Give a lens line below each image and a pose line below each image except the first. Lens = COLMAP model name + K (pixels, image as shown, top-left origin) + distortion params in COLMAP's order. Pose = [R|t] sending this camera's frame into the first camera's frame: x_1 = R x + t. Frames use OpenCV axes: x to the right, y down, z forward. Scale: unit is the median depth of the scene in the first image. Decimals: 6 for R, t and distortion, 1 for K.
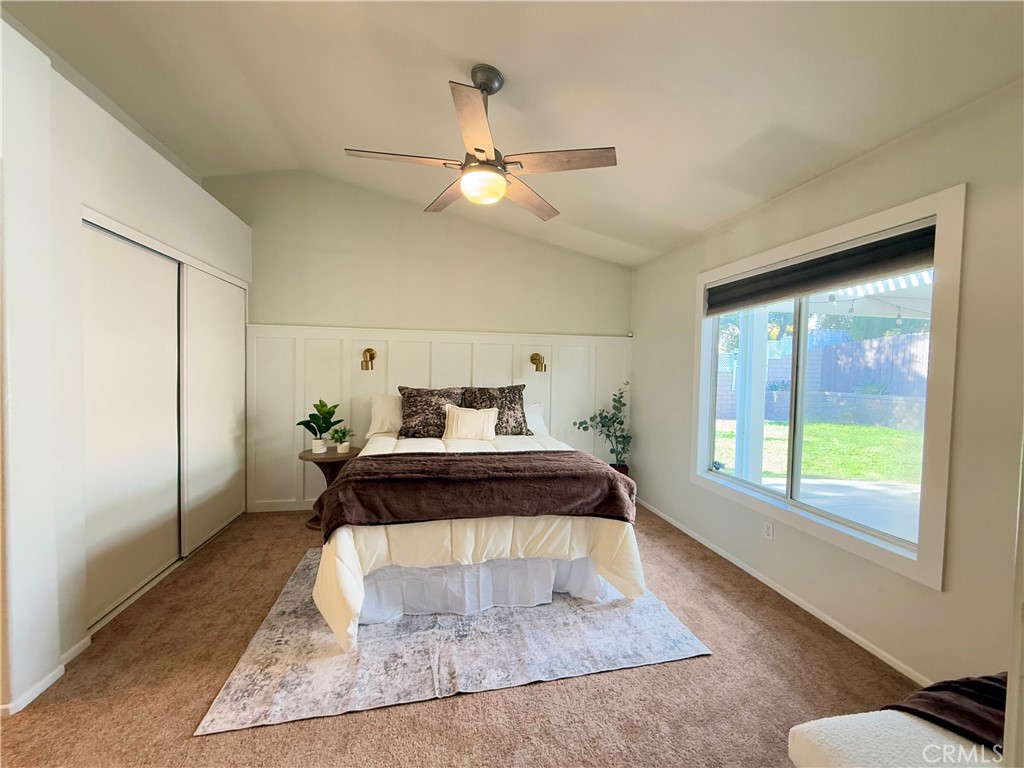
lens RADIAL K [[406.6, 0, 511.6], [0, 406.6, 383.3], [0, 0, 1]] dist [-0.002145, -0.000812]
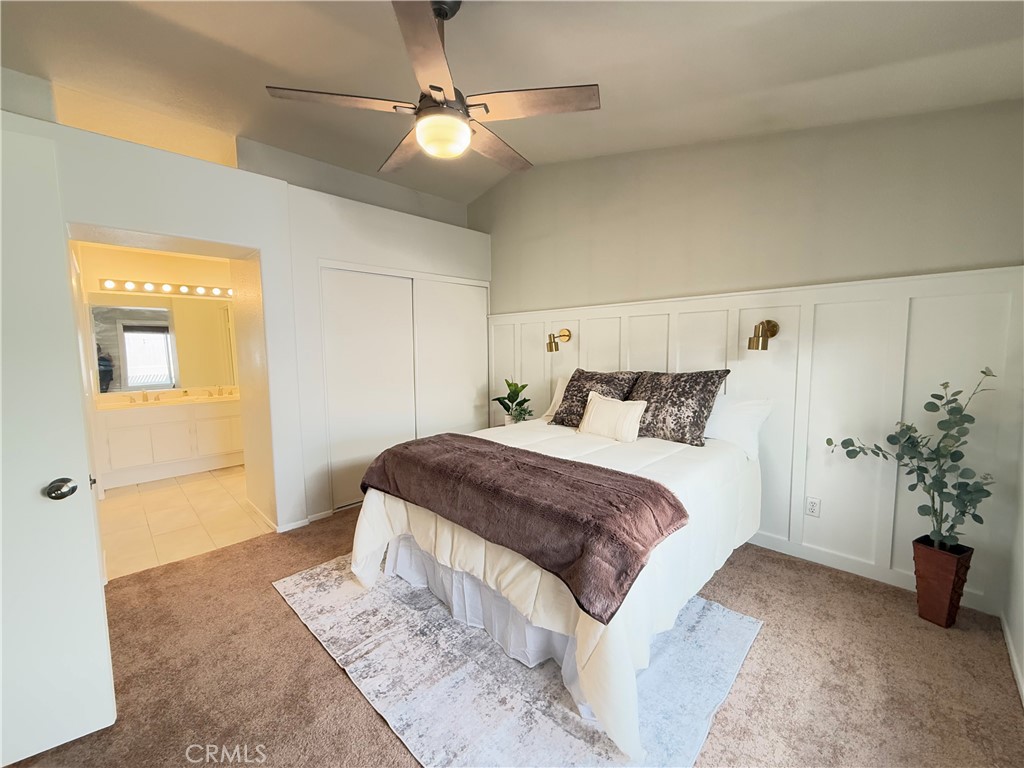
lens RADIAL K [[406.6, 0, 512.1], [0, 406.6, 385.0], [0, 0, 1]] dist [-0.002145, -0.000812]
pose [[0.555715, 0.055131, -0.829543, 0.492361], [-0.006358, 0.998051, 0.062071, -0.014881], [0.831349, -0.029219, 0.554982, 0.428292]]
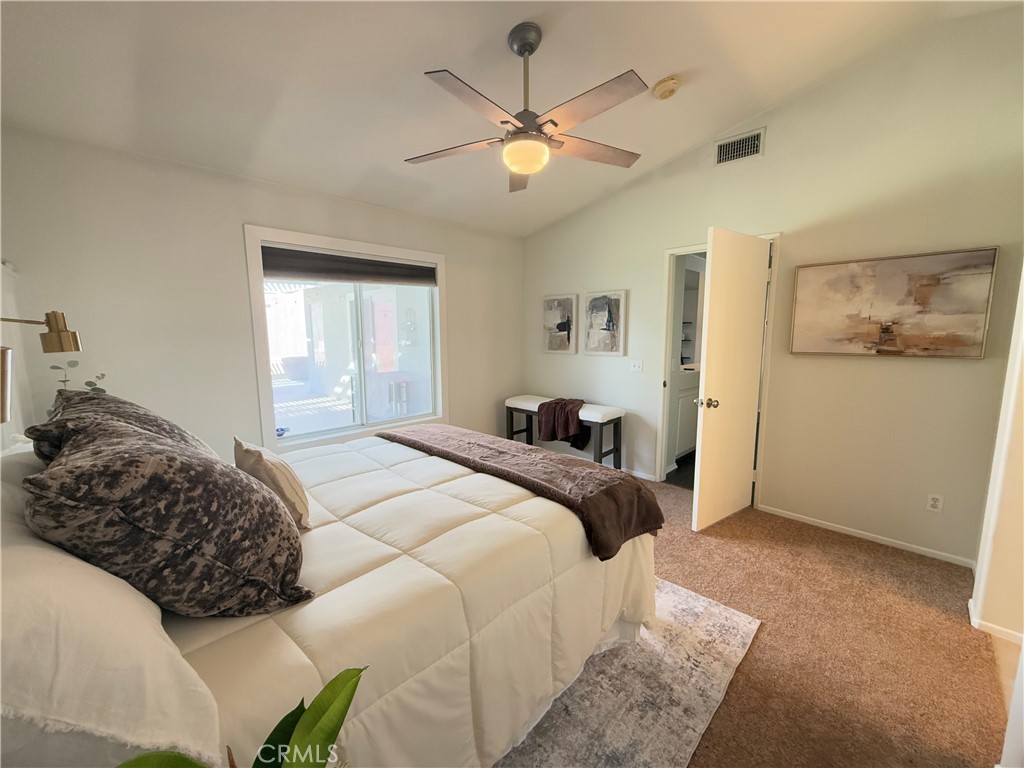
lens RADIAL K [[406.6, 0, 509.2], [0, 406.6, 383.5], [0, 0, 1]] dist [-0.002145, -0.000812]
pose [[-0.546935, -0.121834, 0.828263, -0.624603], [0.022835, 0.986815, 0.160235, -0.063091], [-0.836864, 0.106551, -0.536941, 1.084373]]
